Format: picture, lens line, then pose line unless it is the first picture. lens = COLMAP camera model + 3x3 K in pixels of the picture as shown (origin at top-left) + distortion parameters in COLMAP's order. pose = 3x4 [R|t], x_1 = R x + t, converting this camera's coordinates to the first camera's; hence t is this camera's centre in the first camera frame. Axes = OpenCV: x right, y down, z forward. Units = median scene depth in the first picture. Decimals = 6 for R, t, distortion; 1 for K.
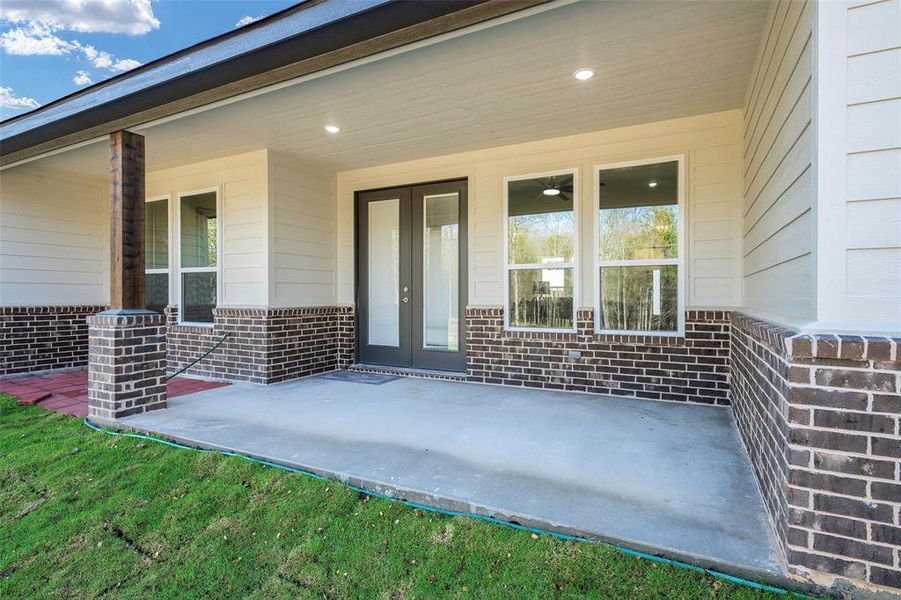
lens RADIAL K [[458.3, 0, 450.8], [0, 458.3, 298.7], [0, 0, 1]] dist [-0.000310, -0.000011]
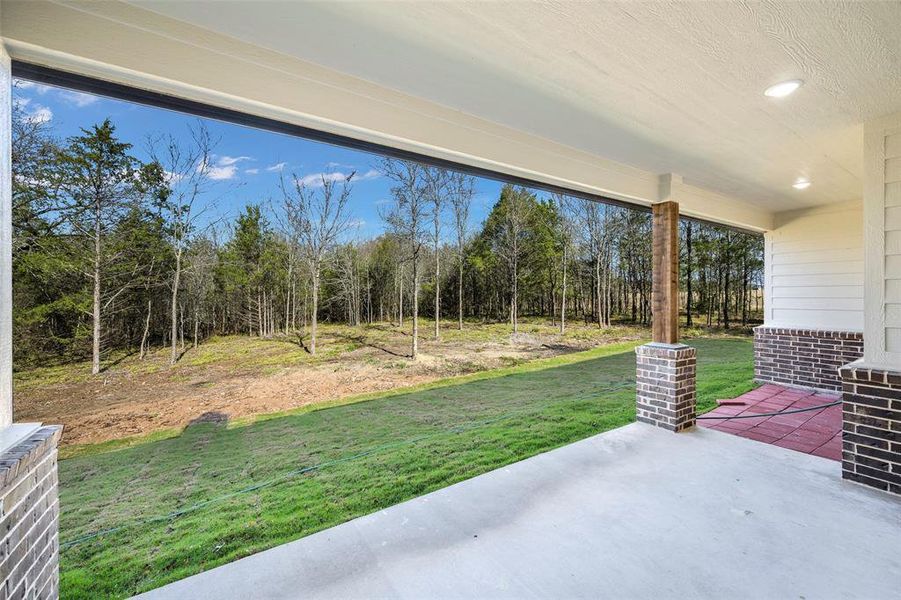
lens RADIAL K [[347.7, 0, 450.9], [0, 347.7, 297.2], [0, 0, 1]] dist [-0.000563, -0.000038]
pose [[-0.492354, 0.004609, -0.870383, 0.286861], [0.001449, 0.999989, 0.004475, -0.072393], [0.870394, 0.000942, -0.492356, 0.653726]]
